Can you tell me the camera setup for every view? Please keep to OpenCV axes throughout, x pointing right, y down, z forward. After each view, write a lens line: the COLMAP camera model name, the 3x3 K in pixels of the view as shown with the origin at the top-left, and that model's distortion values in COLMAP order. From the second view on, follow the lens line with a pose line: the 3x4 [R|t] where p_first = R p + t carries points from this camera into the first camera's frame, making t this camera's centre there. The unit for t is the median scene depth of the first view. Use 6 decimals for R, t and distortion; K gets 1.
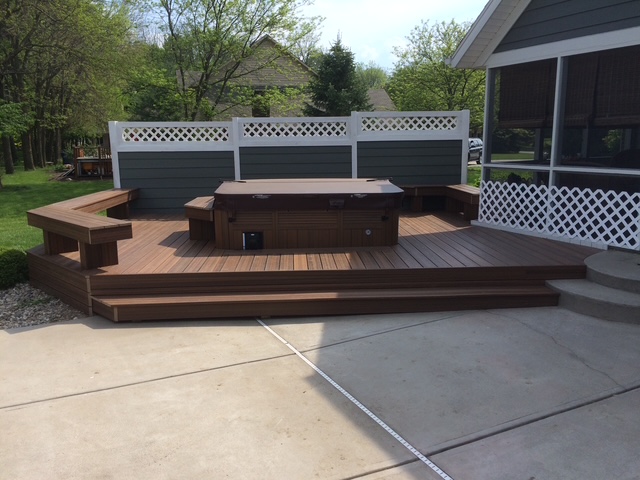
lens RADIAL K [[543.9, 0, 318.8], [0, 543.9, 239.6], [0, 0, 1]] dist [0.086369, -0.112216]
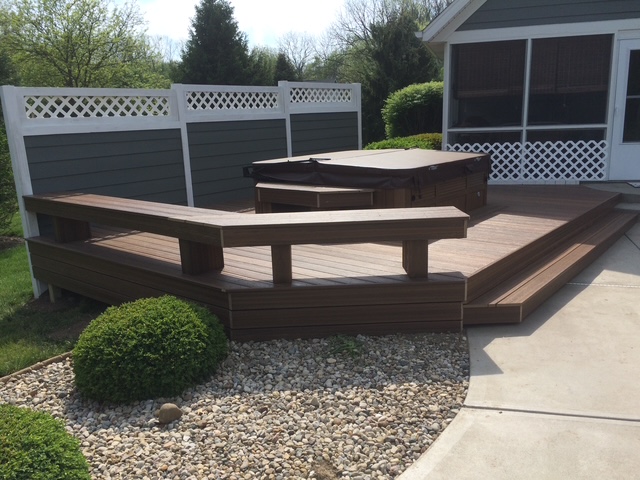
lens RADIAL K [[543.9, 0, 318.8], [0, 543.9, 239.6], [0, 0, 1]] dist [0.086369, -0.112216]
pose [[0.676449, -0.178302, 0.714580, -0.836210], [0.159118, 0.982719, 0.094580, -0.071902], [-0.719095, 0.049724, 0.693131, 0.472196]]
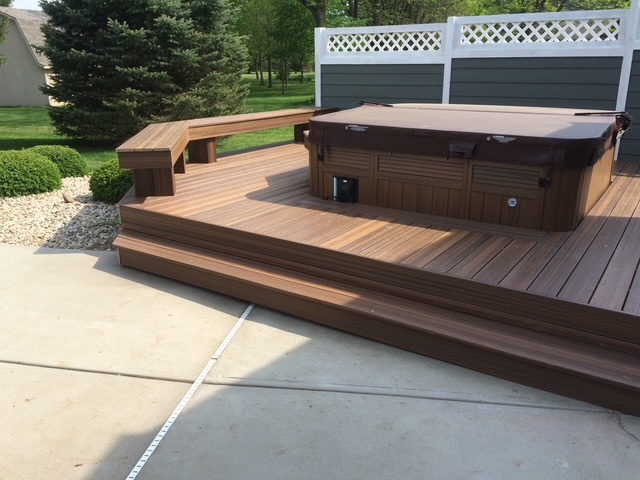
lens RADIAL K [[543.9, 0, 318.8], [0, 543.9, 239.6], [0, 0, 1]] dist [0.086369, -0.112216]
pose [[0.802283, 0.194185, -0.564476, 0.253639], [-0.114697, 0.978137, 0.173470, -0.050797], [0.585821, -0.074428, 0.807016, 0.370075]]
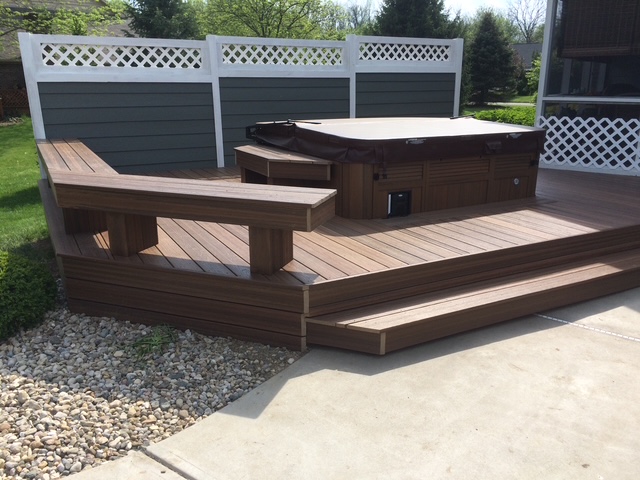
lens RADIAL K [[543.7, 0, 316.7], [0, 543.7, 239.2], [0, 0, 1]] dist [0.099315, -0.137162]
pose [[0.905564, -0.106773, 0.410552, -0.491225], [0.067498, 0.991743, 0.109044, -0.035423], [-0.418805, -0.071035, 0.905293, 0.363645]]
